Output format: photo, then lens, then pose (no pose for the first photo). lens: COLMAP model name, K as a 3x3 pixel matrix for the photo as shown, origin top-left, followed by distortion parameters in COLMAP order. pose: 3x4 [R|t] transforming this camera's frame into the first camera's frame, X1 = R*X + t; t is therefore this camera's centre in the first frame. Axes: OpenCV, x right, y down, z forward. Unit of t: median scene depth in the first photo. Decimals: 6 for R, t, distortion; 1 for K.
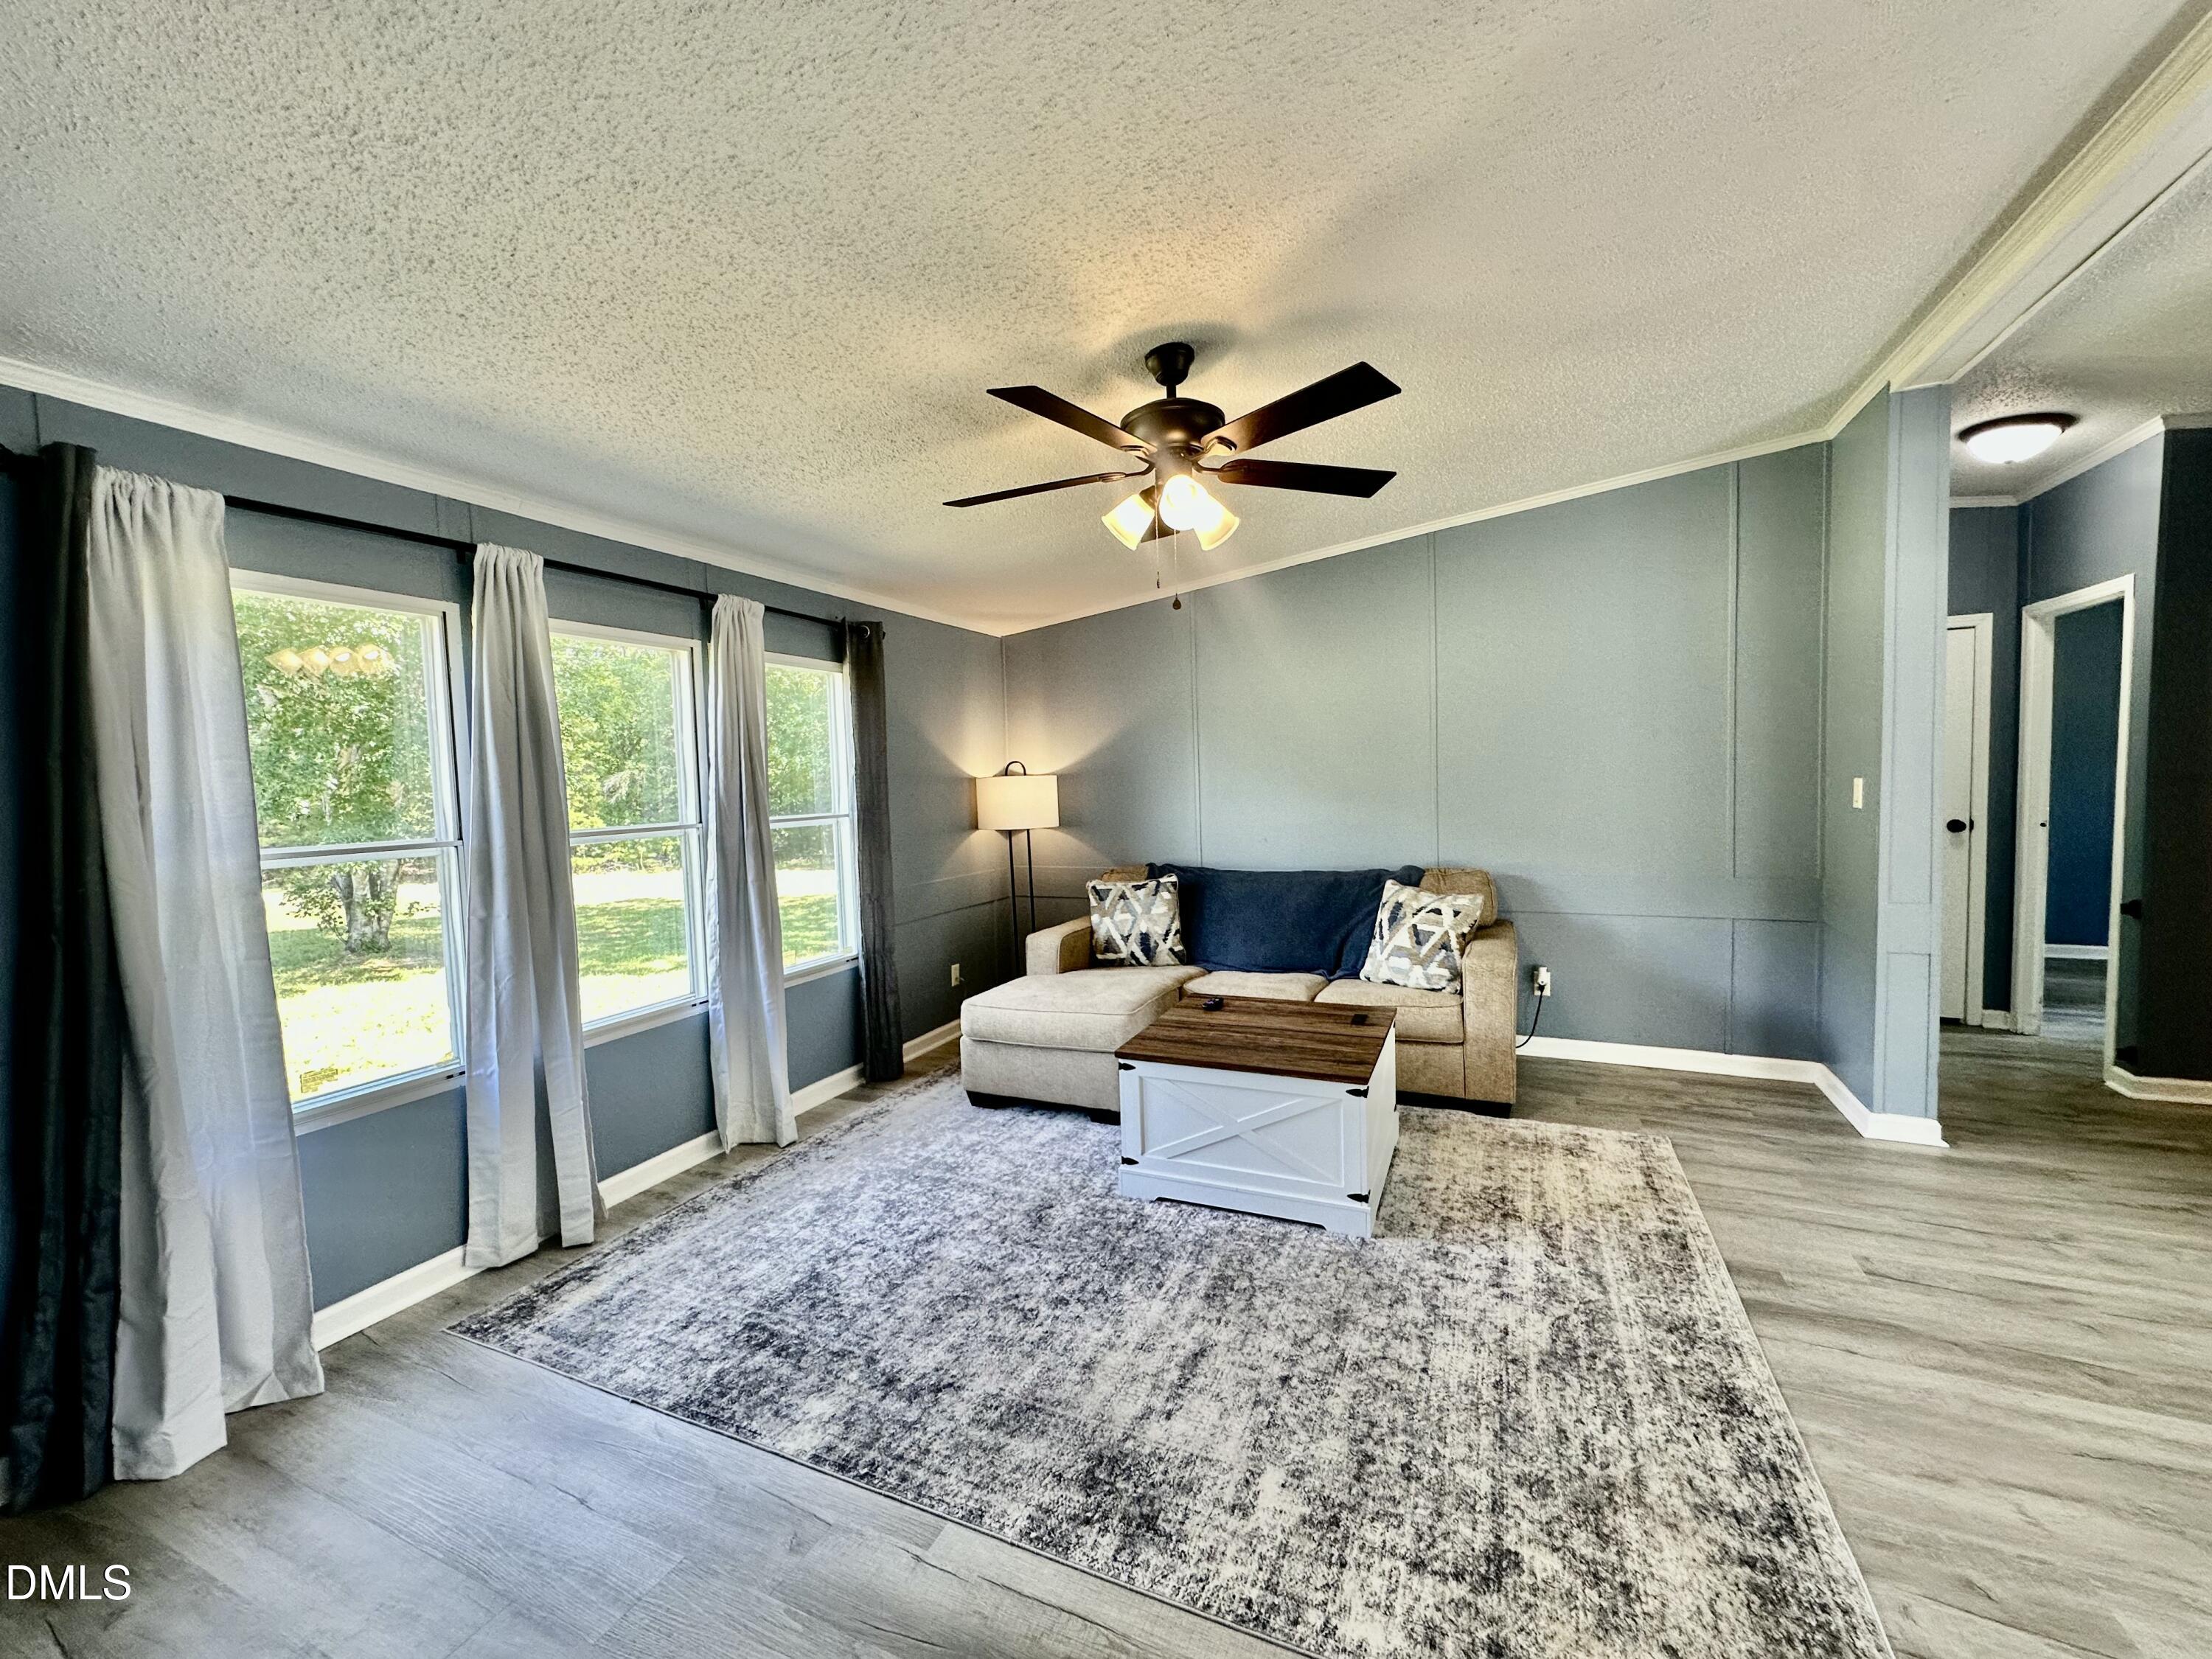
lens RADIAL K [[886.4, 0, 1104.3], [0, 886.4, 834.8], [0, 0, 1]] dist [-0.004454, 0.001325]
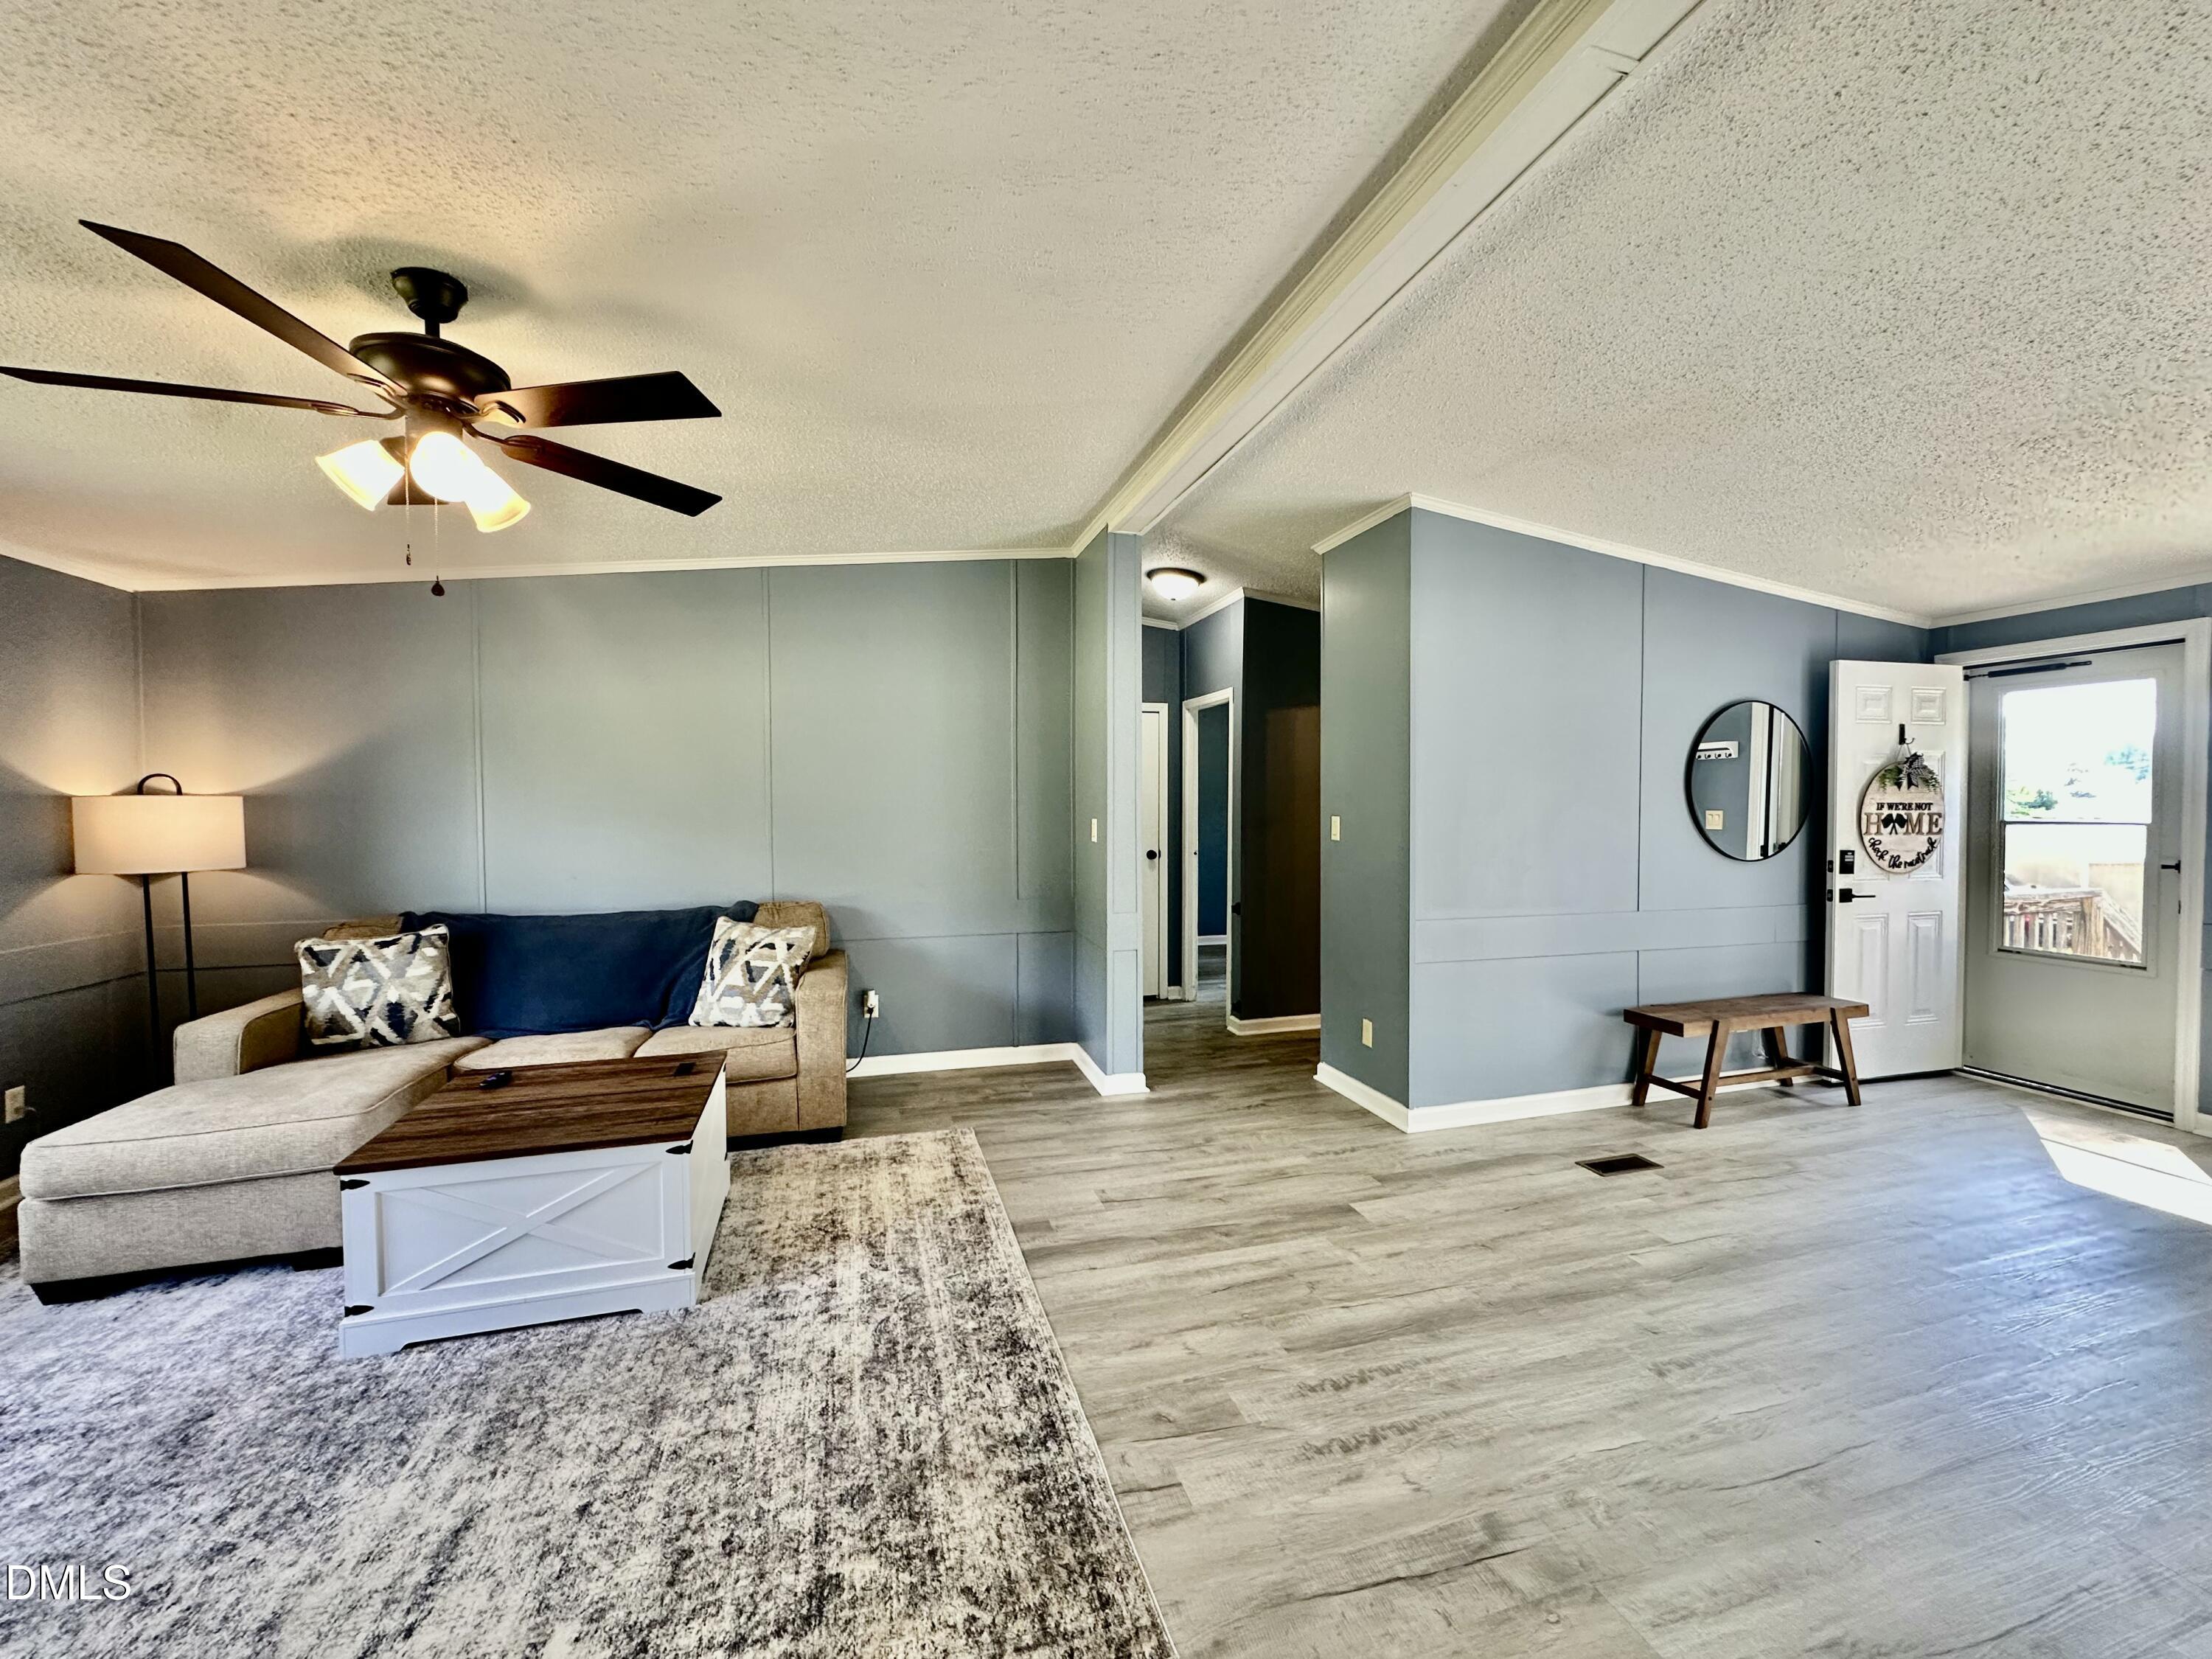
lens RADIAL K [[886.4, 0, 1110.2], [0, 886.4, 834.9], [0, 0, 1]] dist [-0.004454, 0.001325]
pose [[0.755424, 0.004722, 0.655219, 0.020290], [0.020163, 0.999333, -0.030449, 0.000119], [-0.654926, 0.036213, 0.754825, -0.001959]]
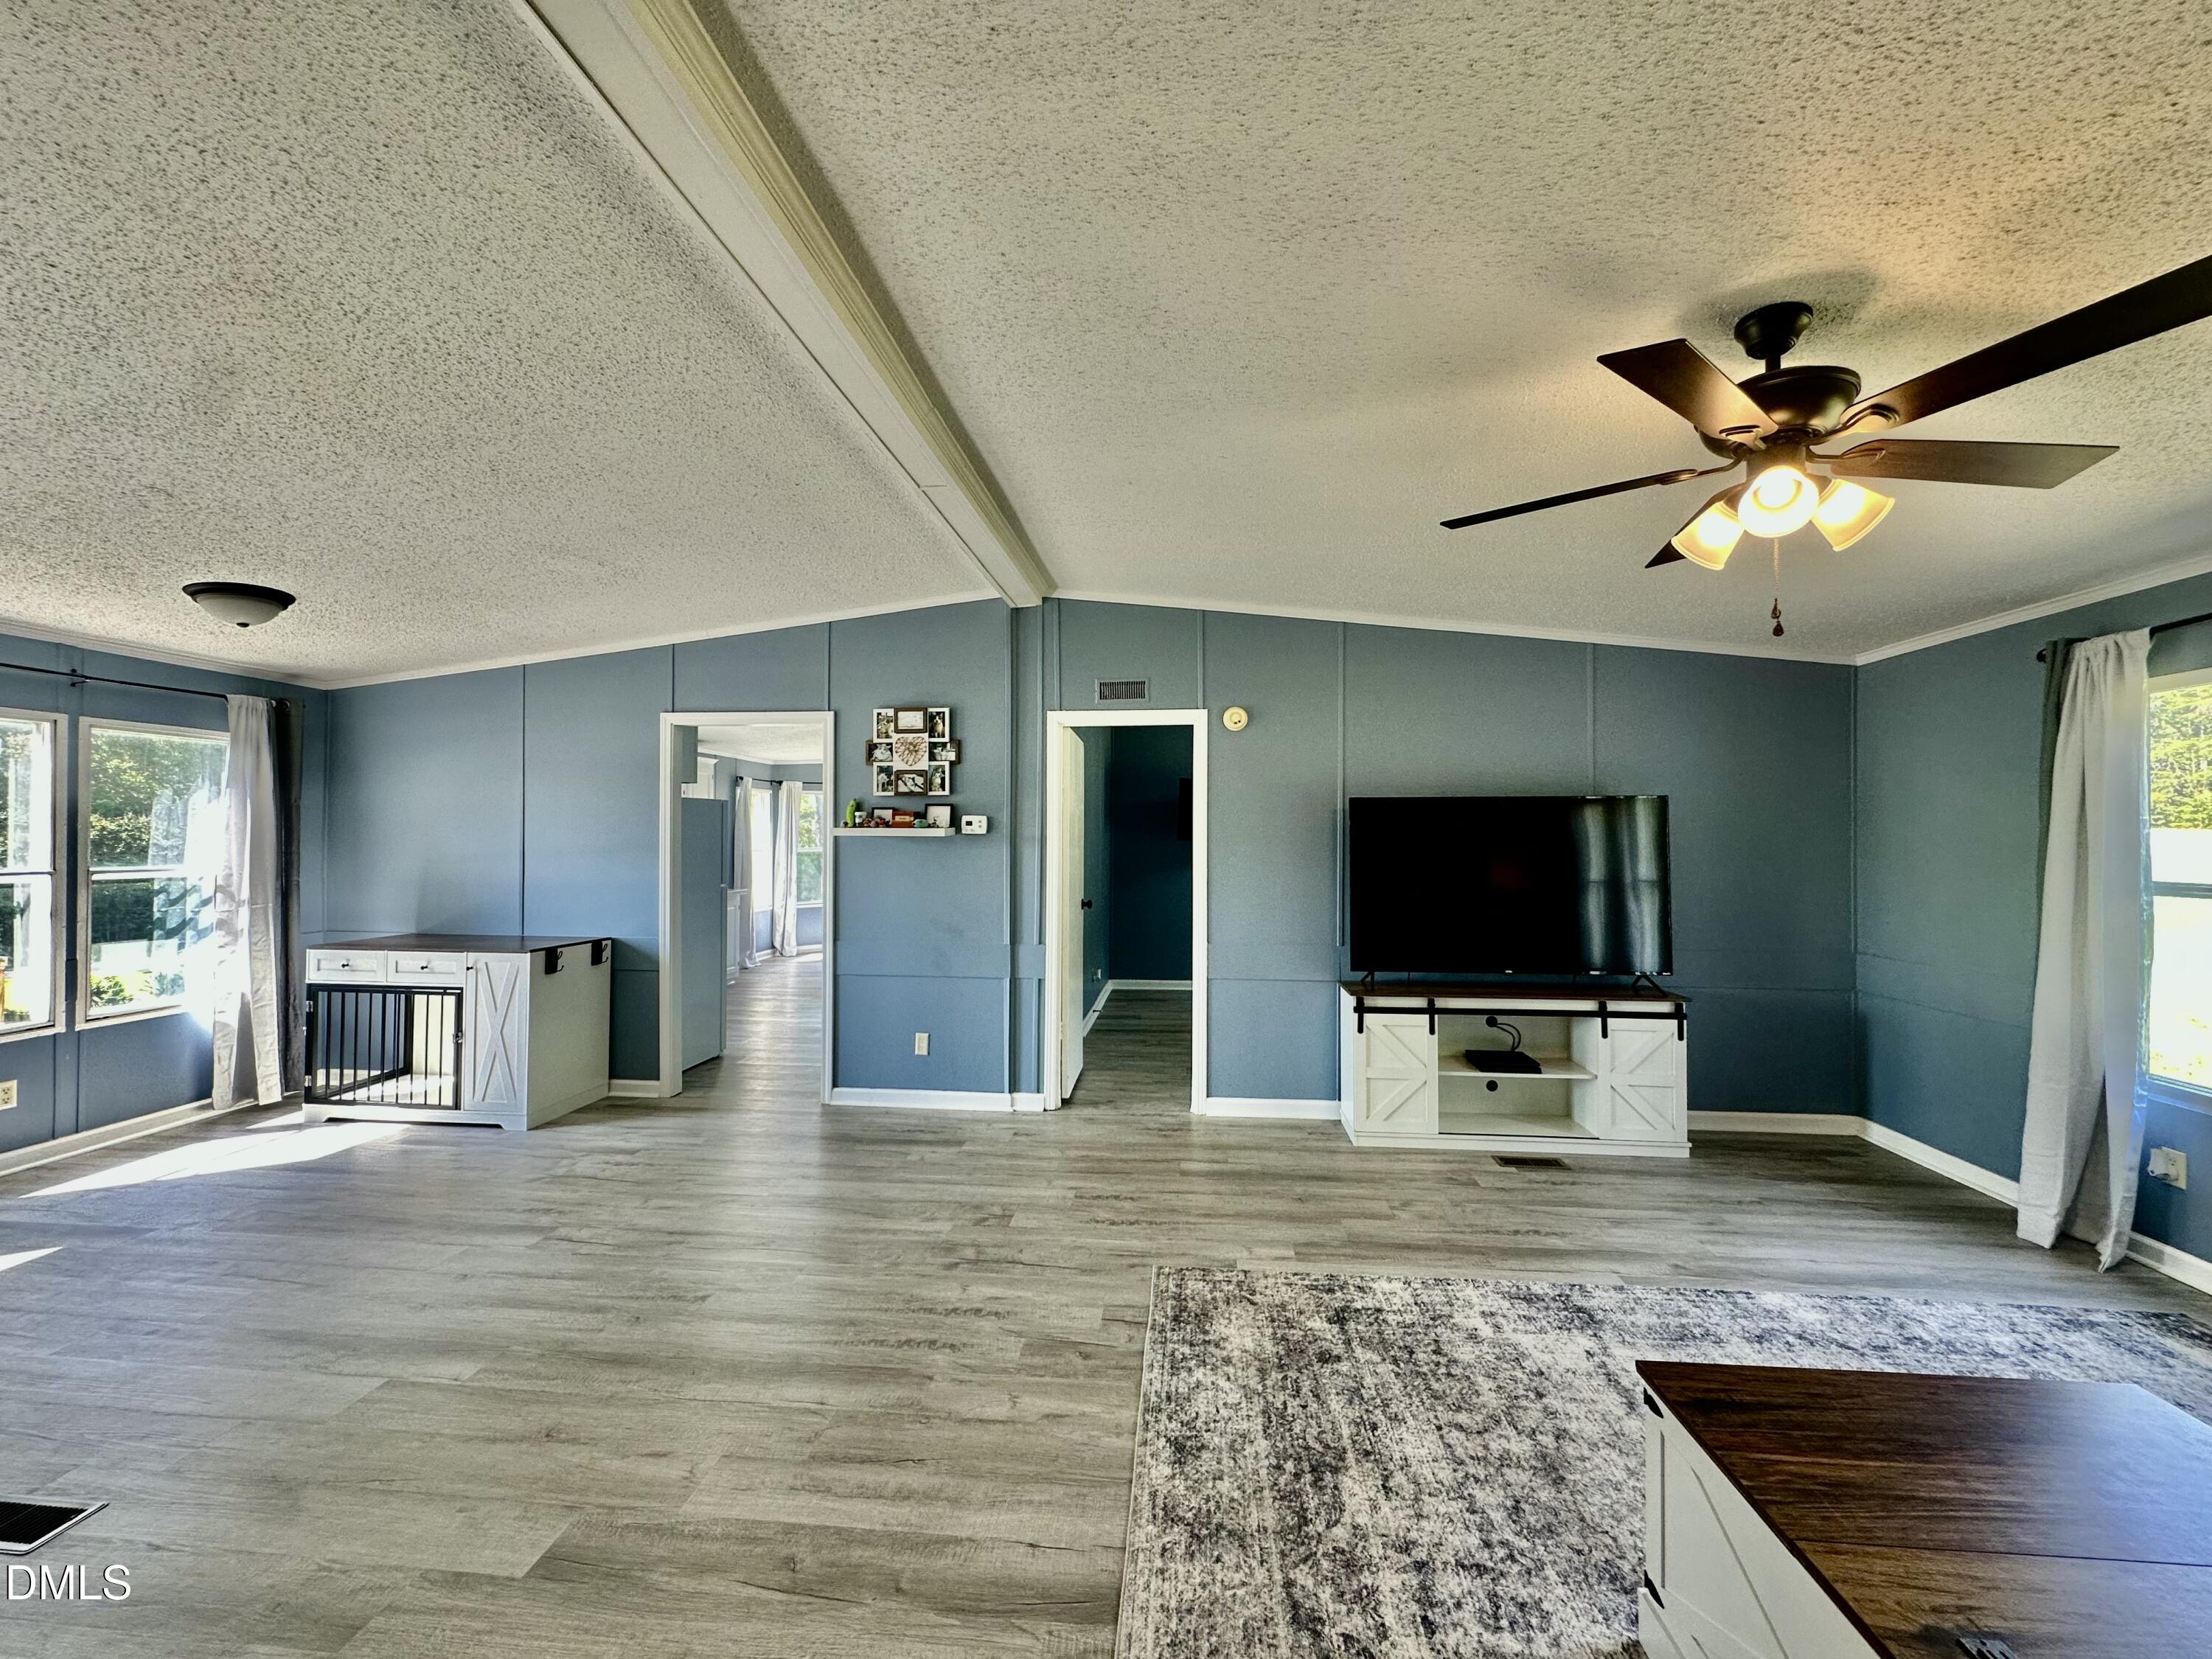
lens RADIAL K [[886.4, 0, 1110.3], [0, 886.4, 829.9], [0, 0, 1]] dist [-0.004454, 0.001325]
pose [[-0.945767, 0.025972, -0.323806, 0.834410], [0.008221, 0.998393, 0.056070, -0.125701], [0.324742, 0.050367, -0.944461, 1.452927]]
